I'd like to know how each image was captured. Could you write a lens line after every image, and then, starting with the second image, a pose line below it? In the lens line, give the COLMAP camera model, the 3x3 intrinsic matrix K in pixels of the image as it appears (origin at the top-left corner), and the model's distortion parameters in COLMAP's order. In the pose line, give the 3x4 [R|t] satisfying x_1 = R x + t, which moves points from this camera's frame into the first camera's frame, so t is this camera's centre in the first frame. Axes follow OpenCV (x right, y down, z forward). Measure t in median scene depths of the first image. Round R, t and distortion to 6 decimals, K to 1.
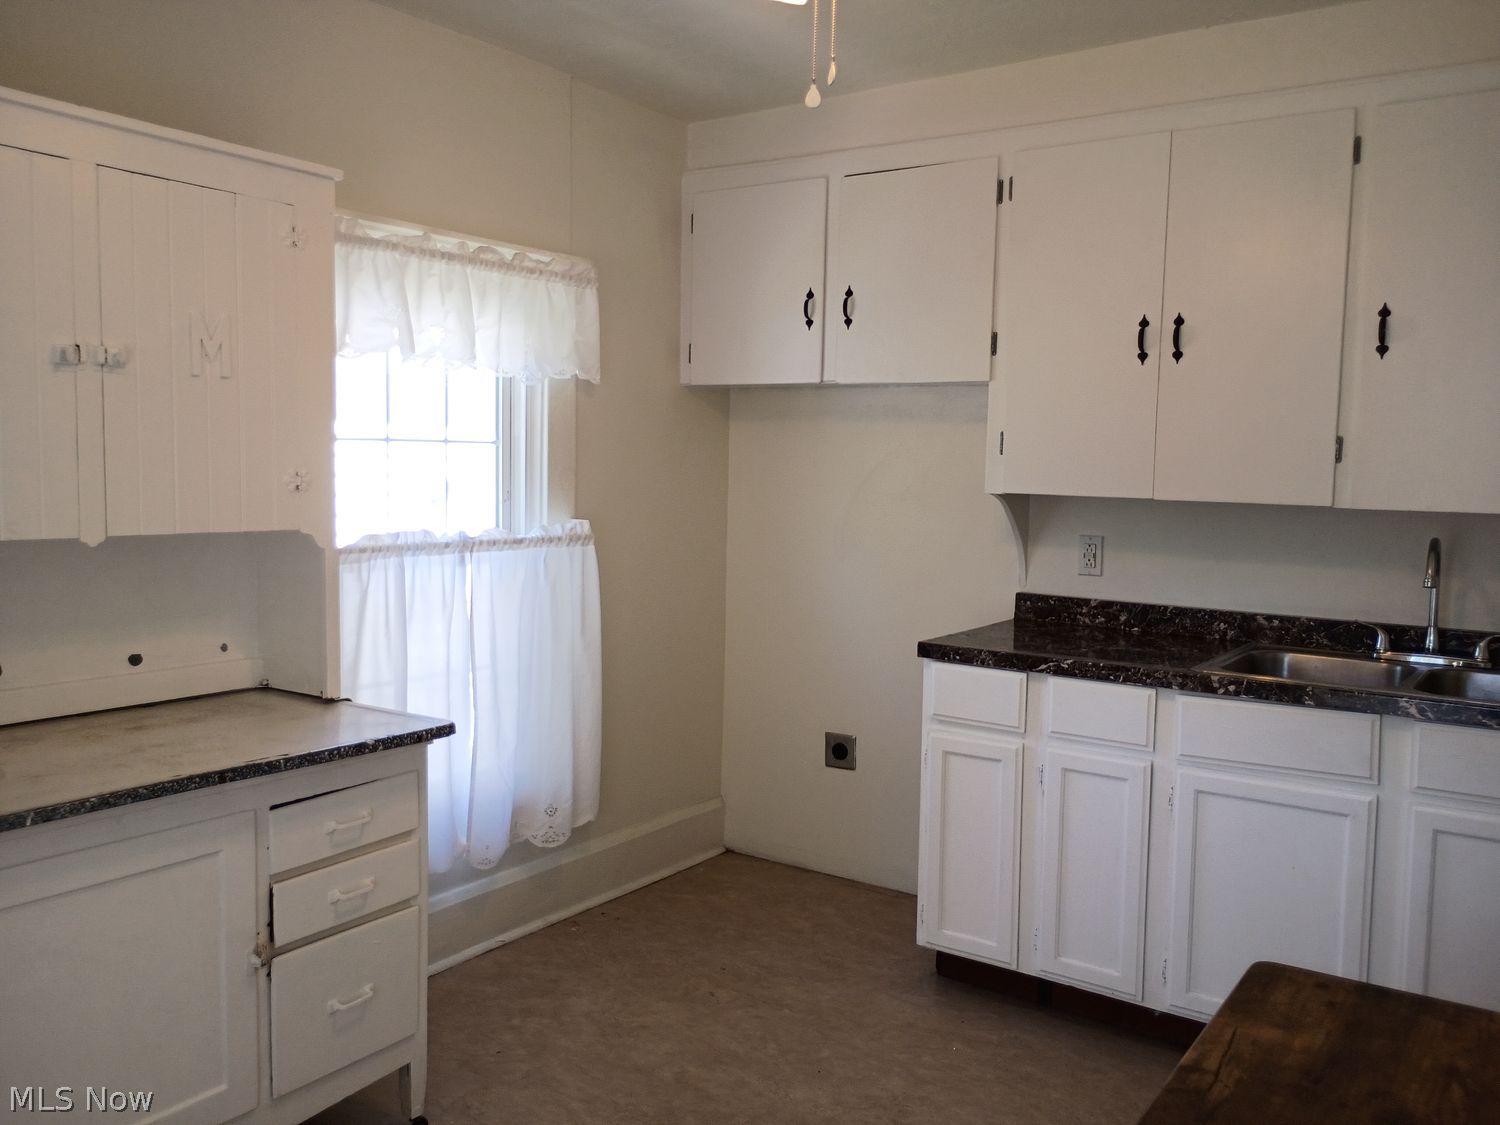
lens RADIAL K [[1239.2, 0, 750.1], [0, 1239.2, 561.7], [0, 0, 1]] dist [0.045560, -0.020193]
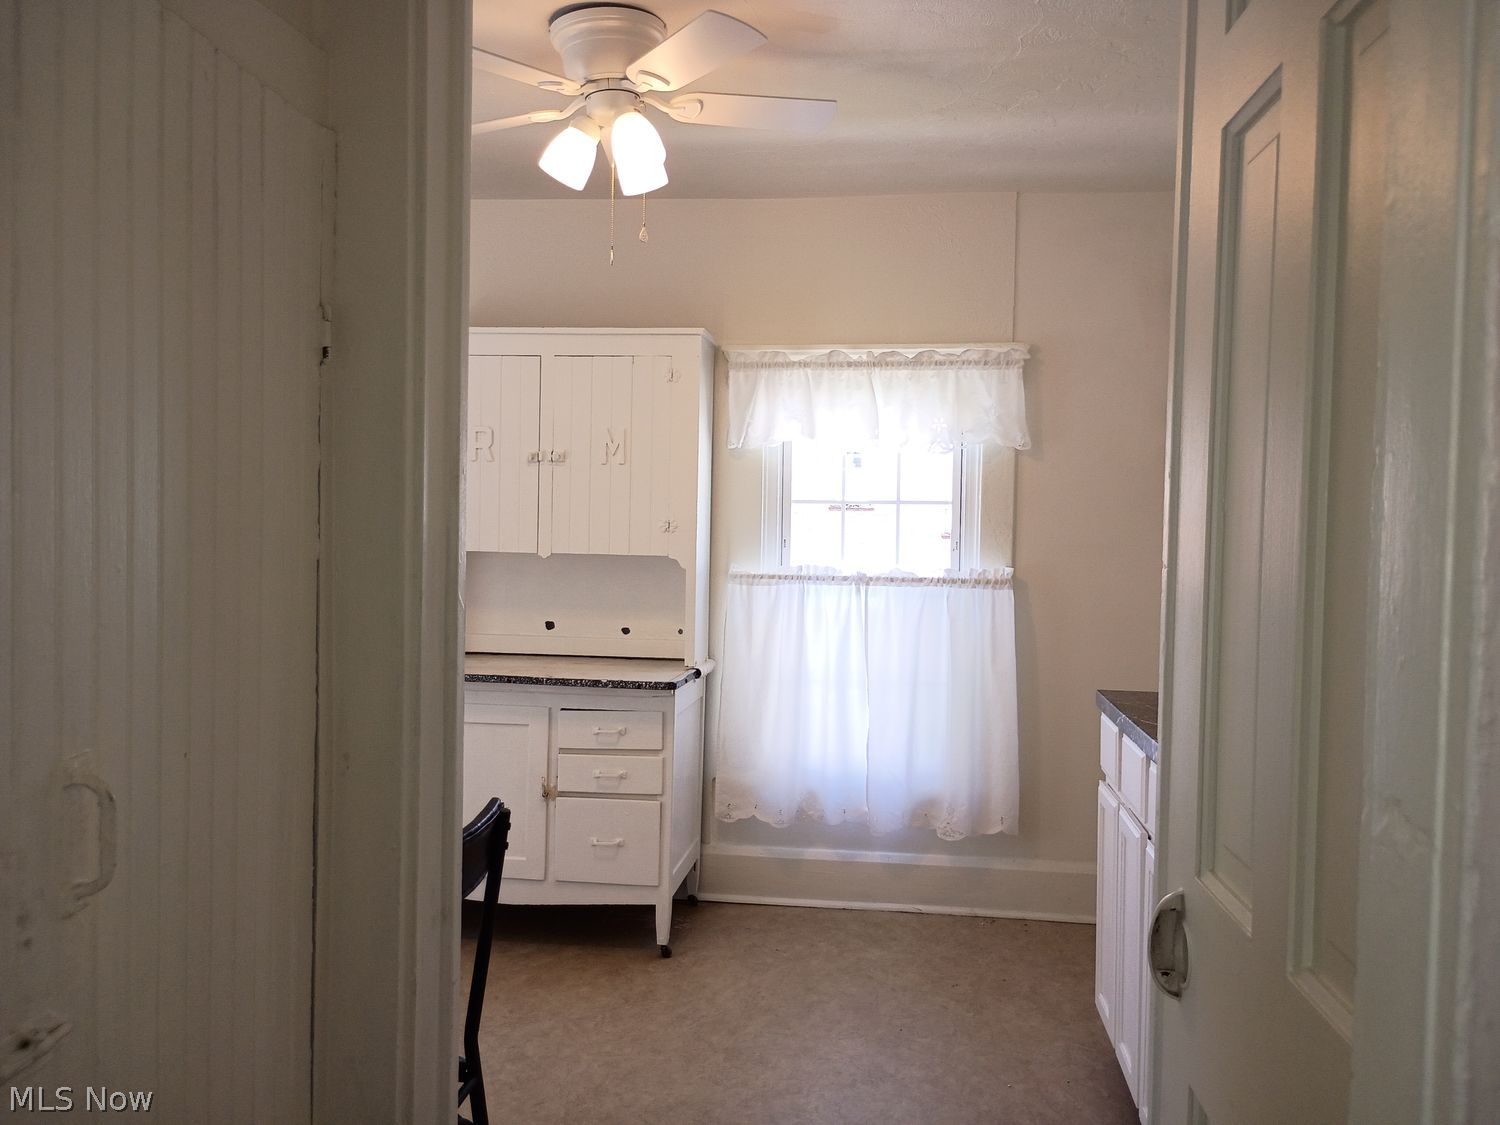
lens RADIAL K [[1239.2, 0, 749.5], [0, 1239.2, 562.1], [0, 0, 1]] dist [0.045560, -0.020193]
pose [[0.466433, 0.016042, -0.884411, 0.882226], [-0.080700, 0.996438, -0.024487, 0.010038], [0.880867, 0.082793, 0.466066, 0.286566]]
